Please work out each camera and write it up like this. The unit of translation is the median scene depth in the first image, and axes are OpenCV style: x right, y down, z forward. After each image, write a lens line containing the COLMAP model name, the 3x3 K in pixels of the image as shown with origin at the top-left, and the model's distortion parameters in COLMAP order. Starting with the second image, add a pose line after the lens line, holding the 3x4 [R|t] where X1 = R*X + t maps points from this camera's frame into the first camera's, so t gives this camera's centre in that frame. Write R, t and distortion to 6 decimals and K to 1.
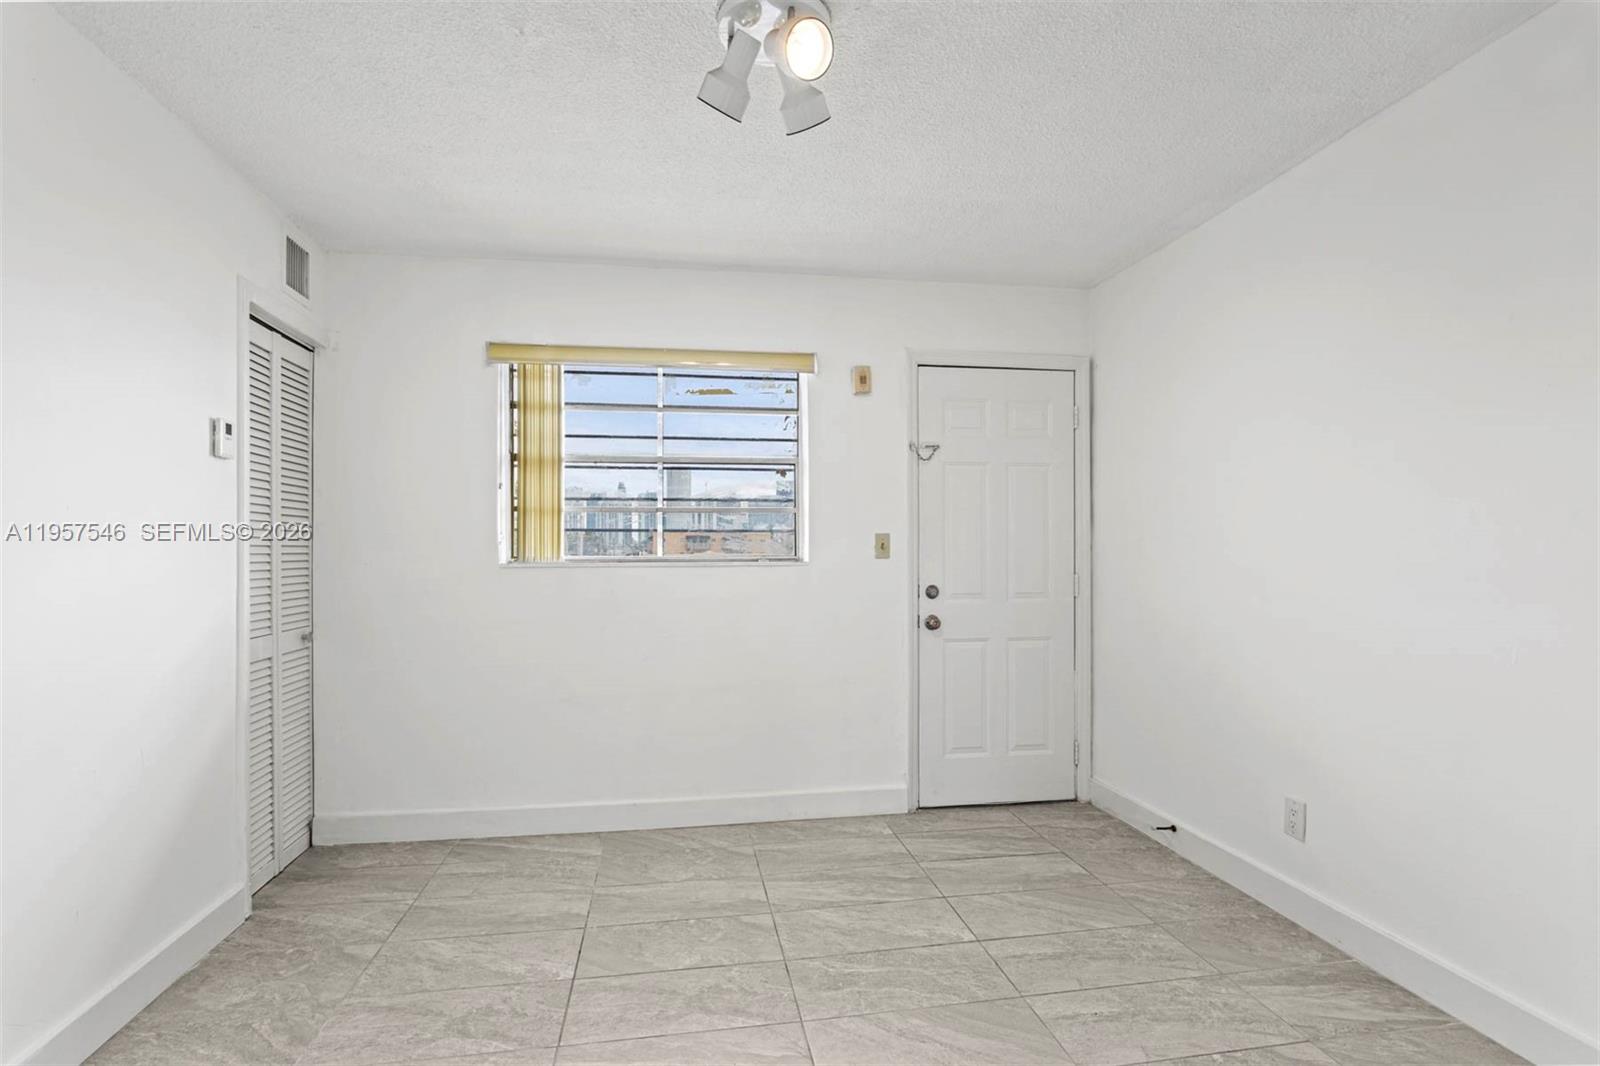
lens RADIAL K [[779.6, 0, 794.3], [0, 779.6, 548.1], [0, 0, 1]] dist [-0.018675, 0.010873]
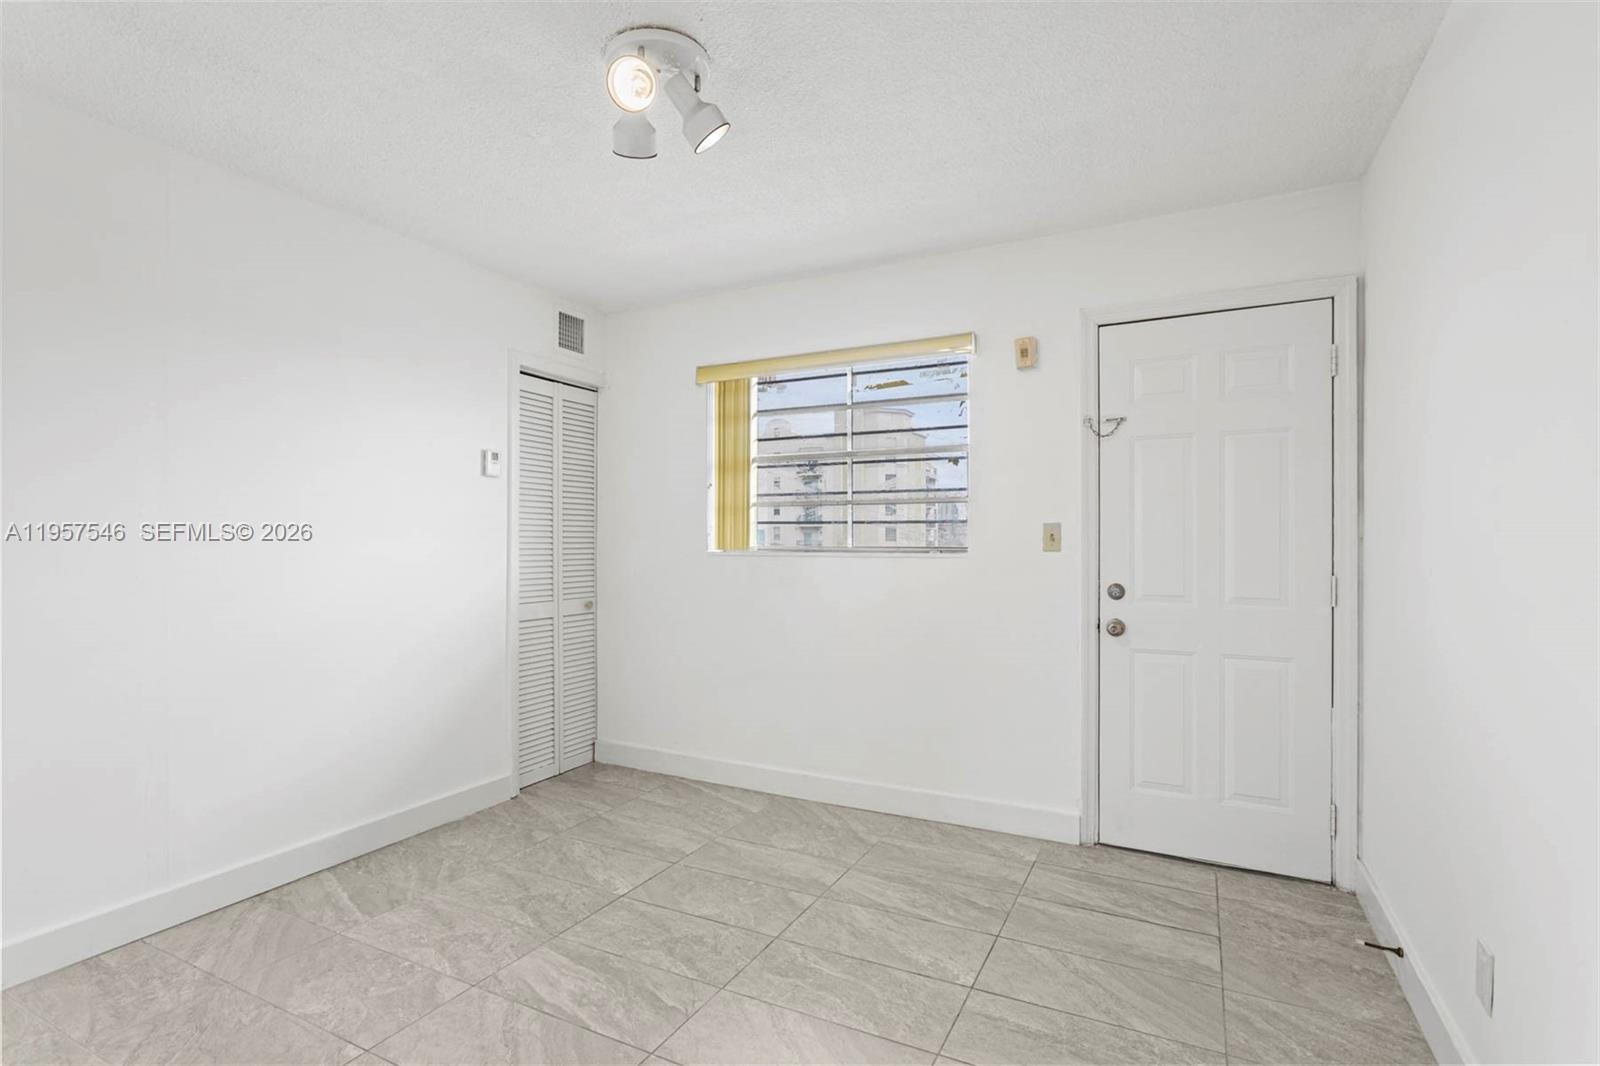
lens RADIAL K [[769.8, 0, 795.4], [0, 769.8, 538.5], [0, 0, 1]] dist [-0.010213, 0.001461]
pose [[0.802942, 0.001644, -0.596056, 0.436370], [-0.001773, 0.999998, 0.000370, -0.001179], [0.596055, 0.000760, 0.802943, 0.136191]]
